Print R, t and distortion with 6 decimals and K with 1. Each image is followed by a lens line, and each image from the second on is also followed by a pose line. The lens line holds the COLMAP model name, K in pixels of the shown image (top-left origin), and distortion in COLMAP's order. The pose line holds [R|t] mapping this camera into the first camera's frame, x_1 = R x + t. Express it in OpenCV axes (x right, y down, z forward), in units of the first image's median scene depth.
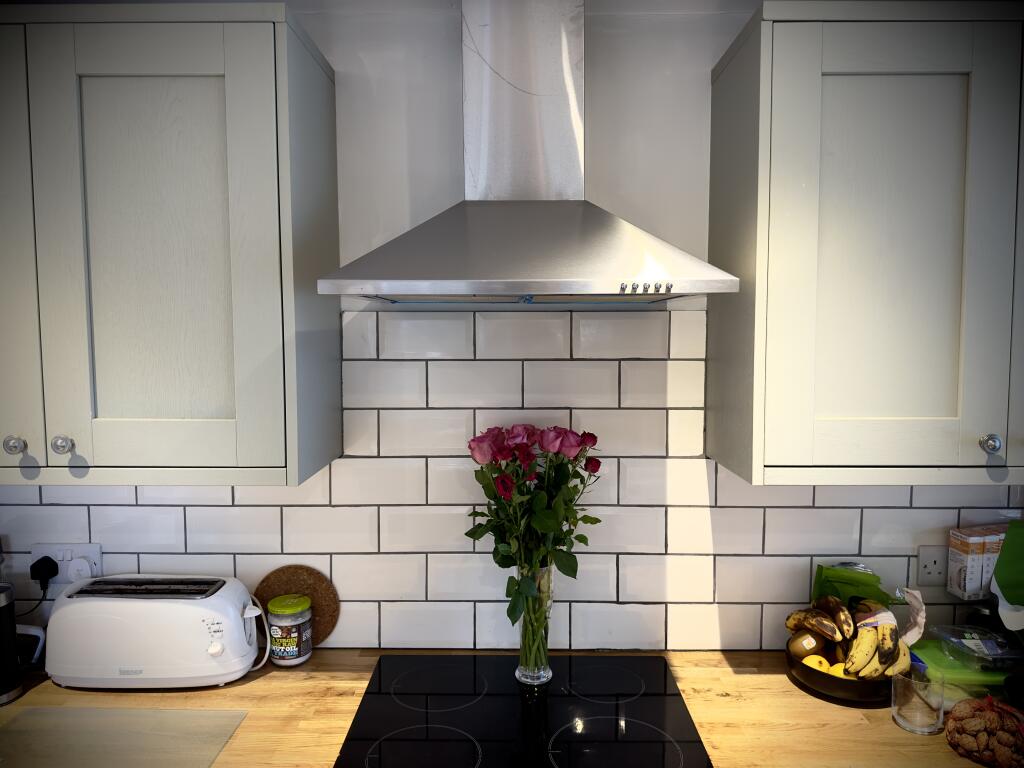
lens RADIAL K [[716.0, 0, 512.0], [0, 716.0, 384.0], [0, 0, 1]] dist [0.035557, -0.059014]
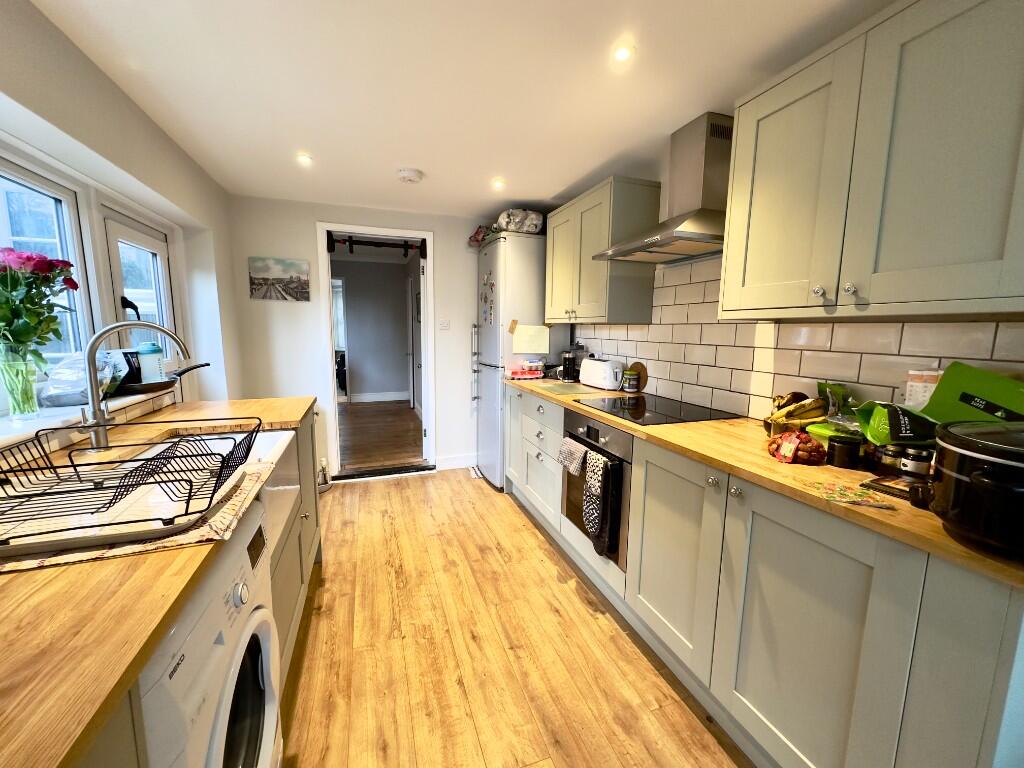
lens RADIAL K [[401.6, 0, 512.0], [0, 401.6, 384.0], [0, 0, 1]] dist [-0.001540, 0.000047]
pose [[0.351378, 0.131290, -0.926983, 1.073431], [-0.083376, 0.990573, 0.108692, 0.211011], [0.932514, 0.039096, 0.359012, -0.066082]]
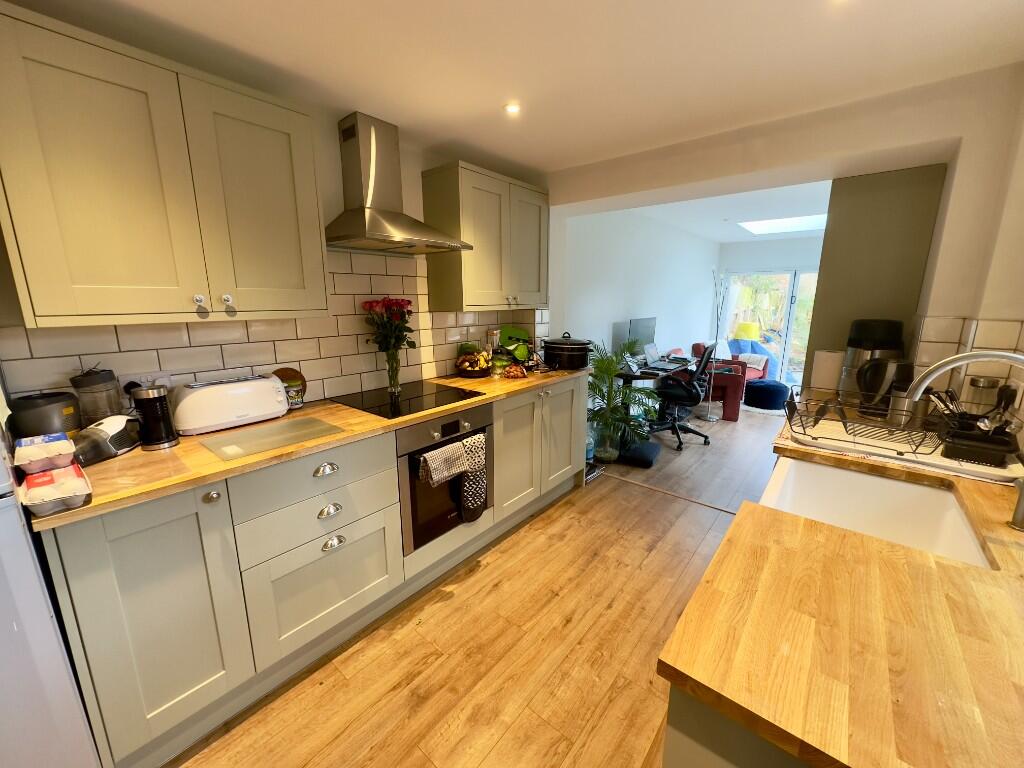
lens RADIAL K [[401.6, 0, 512.0], [0, 401.6, 384.0], [0, 0, 1]] dist [-0.001540, 0.000047]
pose [[0.628520, -0.162685, 0.760589, -0.822886], [0.060658, 0.985155, 0.160593, 0.150184], [-0.775424, -0.054800, 0.629058, -0.316780]]
